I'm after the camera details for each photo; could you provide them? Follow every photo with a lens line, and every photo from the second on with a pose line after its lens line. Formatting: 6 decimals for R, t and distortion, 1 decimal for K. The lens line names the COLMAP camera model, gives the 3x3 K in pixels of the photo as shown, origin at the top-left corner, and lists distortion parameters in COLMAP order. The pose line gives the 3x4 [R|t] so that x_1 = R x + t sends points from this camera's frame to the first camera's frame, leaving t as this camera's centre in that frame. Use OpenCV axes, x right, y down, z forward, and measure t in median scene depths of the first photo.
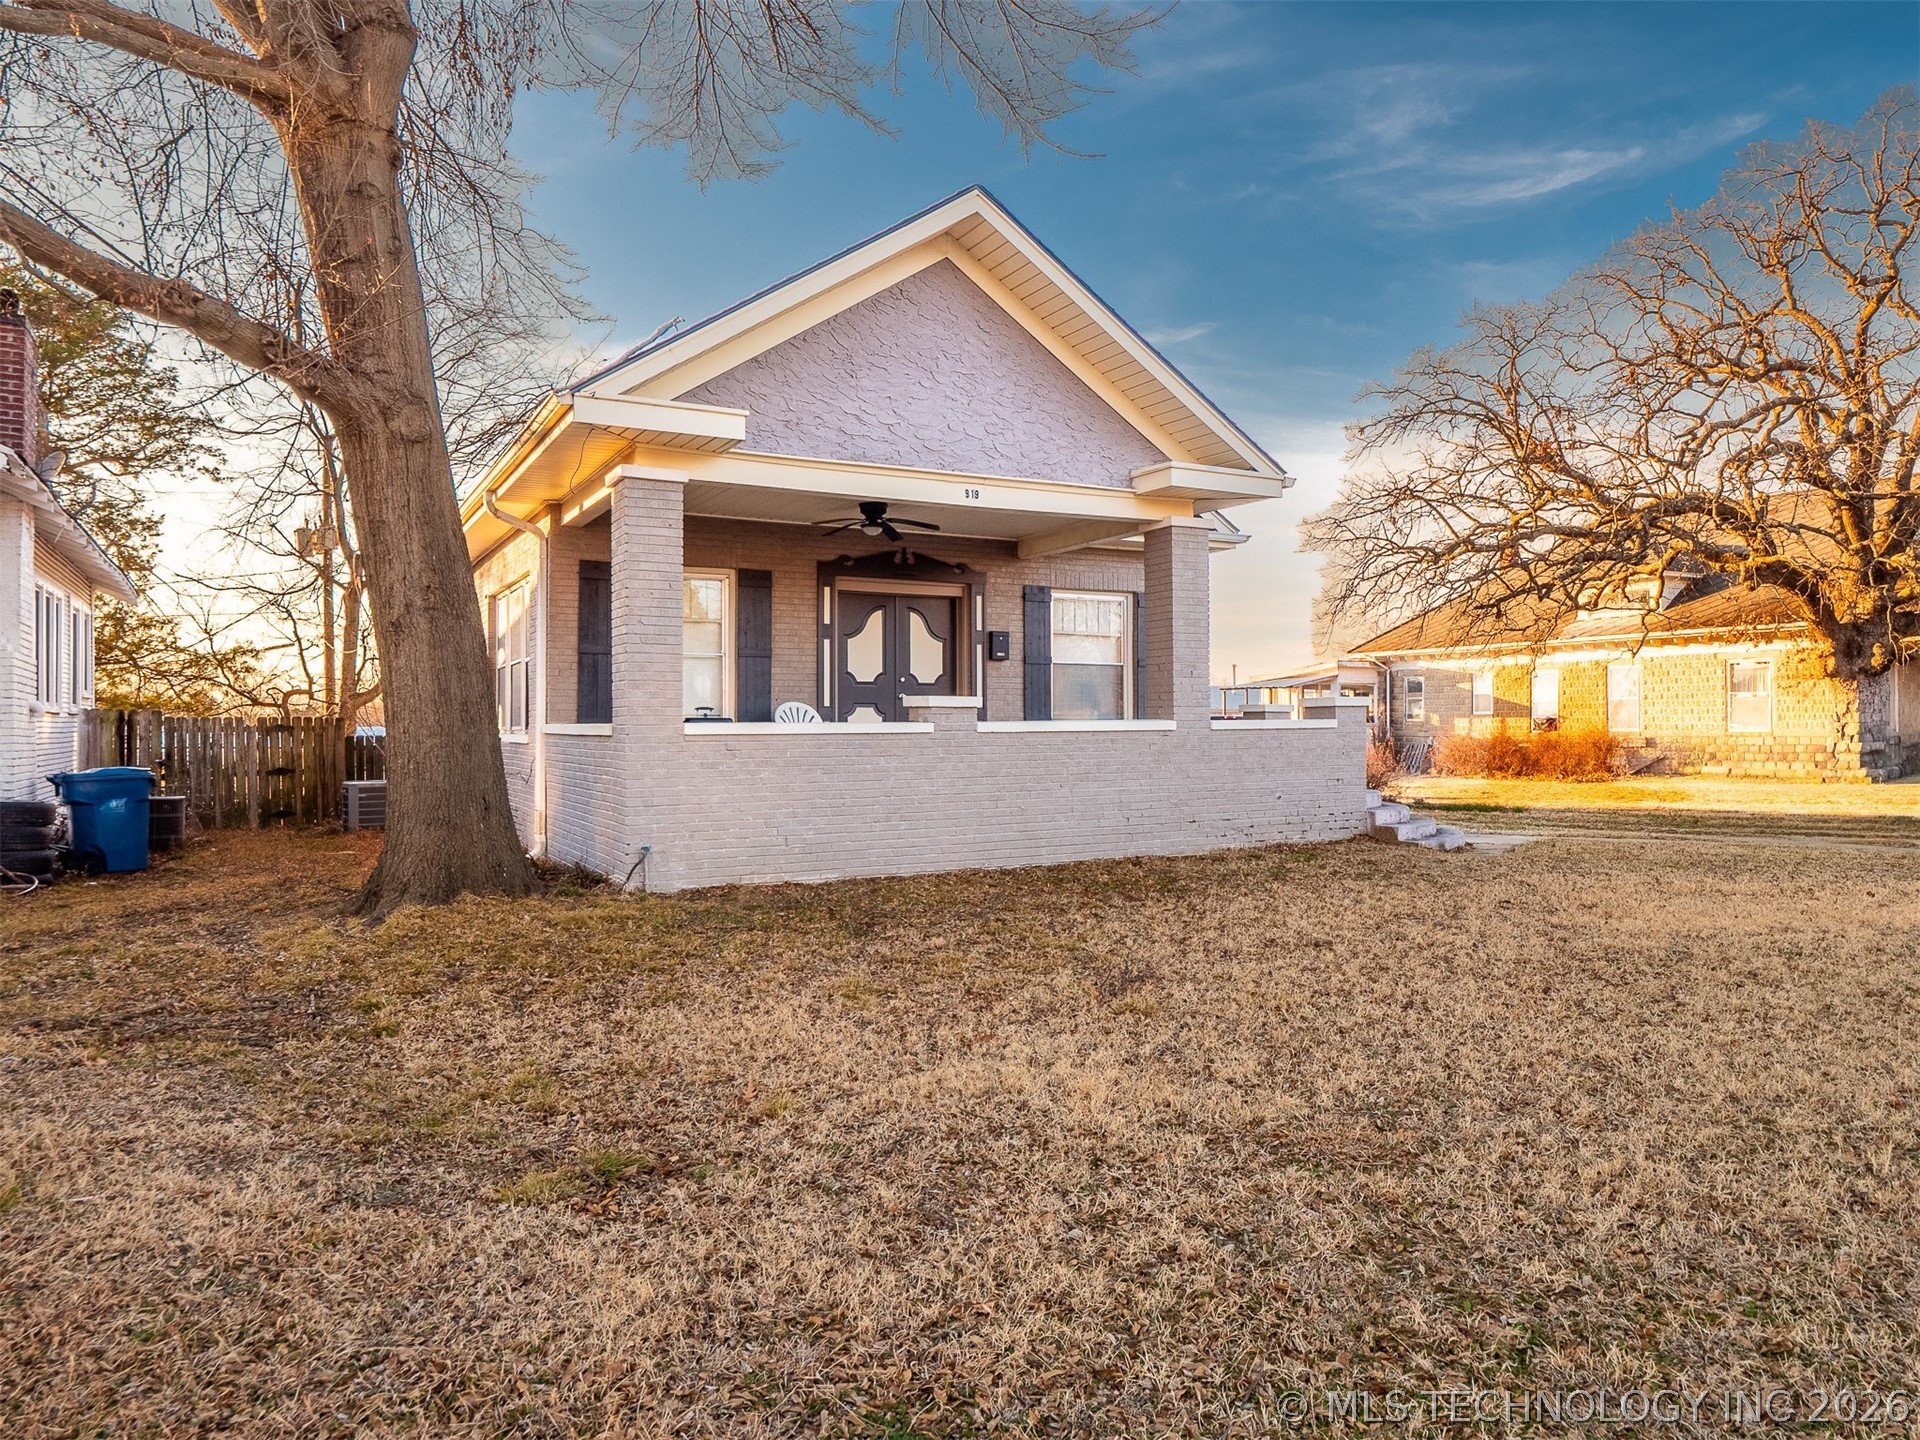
lens RADIAL K [[1221.8, 0, 962.2], [0, 1221.8, 717.1], [0, 0, 1]] dist [0.000033, -0.000016]
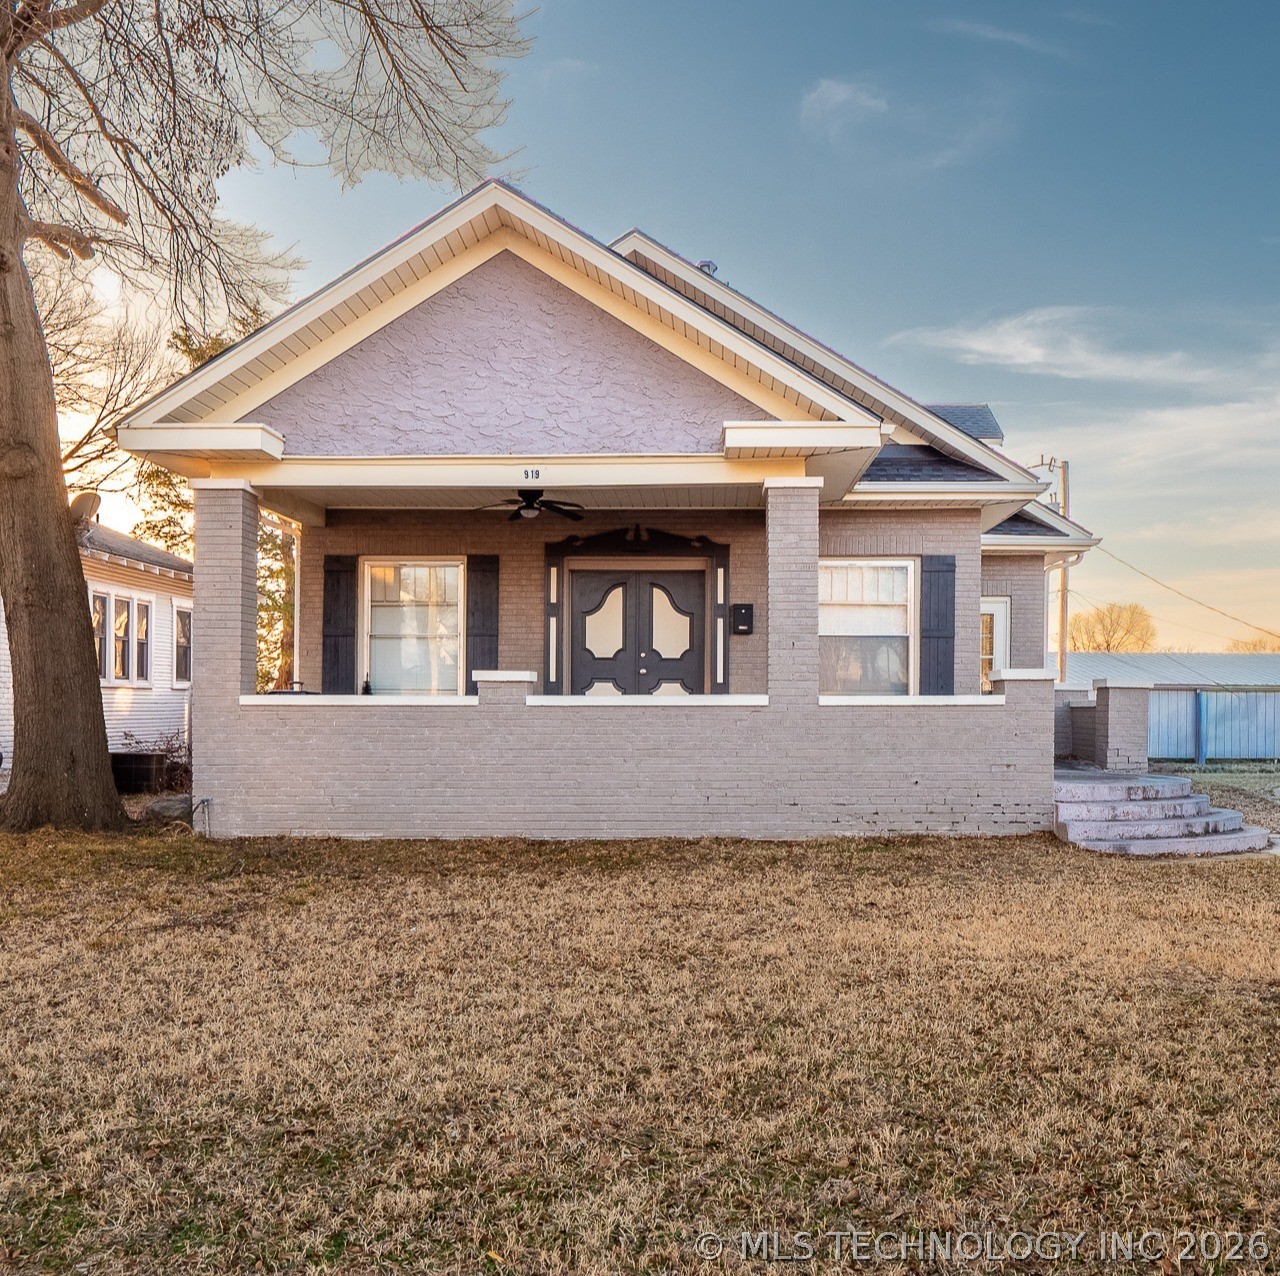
lens RADIAL K [[1248.1, 0, 695.9], [0, 1248.1, 709.5], [0, 0, 1]] dist [-0.016939, 0.000000]
pose [[0.874306, 0.010402, -0.485264, 0.519179], [-0.003935, 0.999889, 0.014345, -0.000263], [0.485360, -0.010632, 0.874250, 0.119414]]
